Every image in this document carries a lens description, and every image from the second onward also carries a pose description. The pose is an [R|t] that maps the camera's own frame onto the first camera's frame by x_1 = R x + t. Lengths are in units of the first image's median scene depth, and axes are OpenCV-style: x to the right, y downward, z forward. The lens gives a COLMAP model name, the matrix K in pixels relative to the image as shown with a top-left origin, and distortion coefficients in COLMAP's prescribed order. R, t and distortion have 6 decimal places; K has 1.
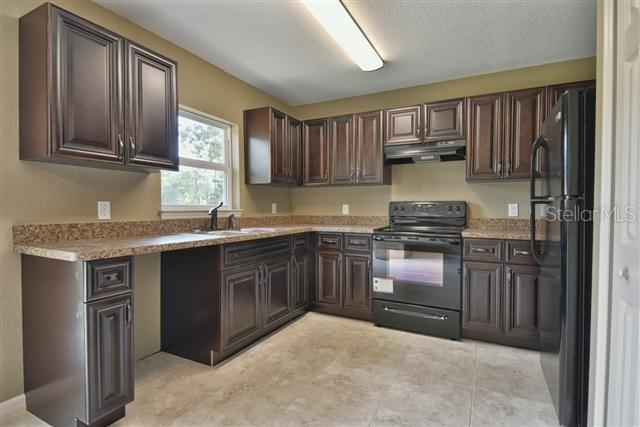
lens RADIAL K [[322.2, 0, 320.0], [0, 322.2, 213.5], [0, 0, 1]] dist [0.044700, -0.034468]
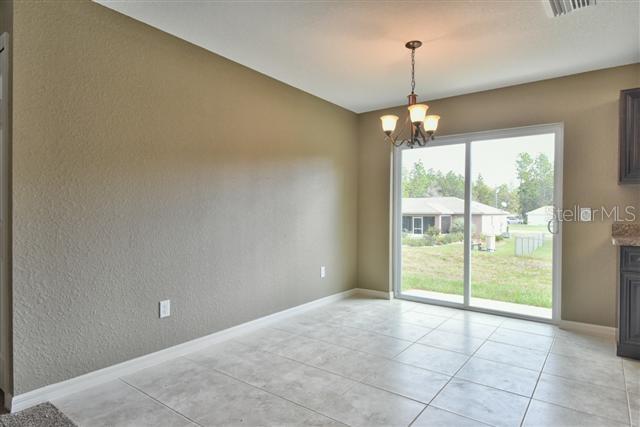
lens RADIAL K [[379.3, 0, 320.0], [0, 379.3, 213.5], [0, 0, 1]] dist [0.000422, -0.000006]
pose [[-0.160677, 0.007764, -0.986976, 0.819532], [-0.030105, 0.999465, 0.012763, 0.001085], [0.986548, 0.031764, -0.160357, -0.115618]]
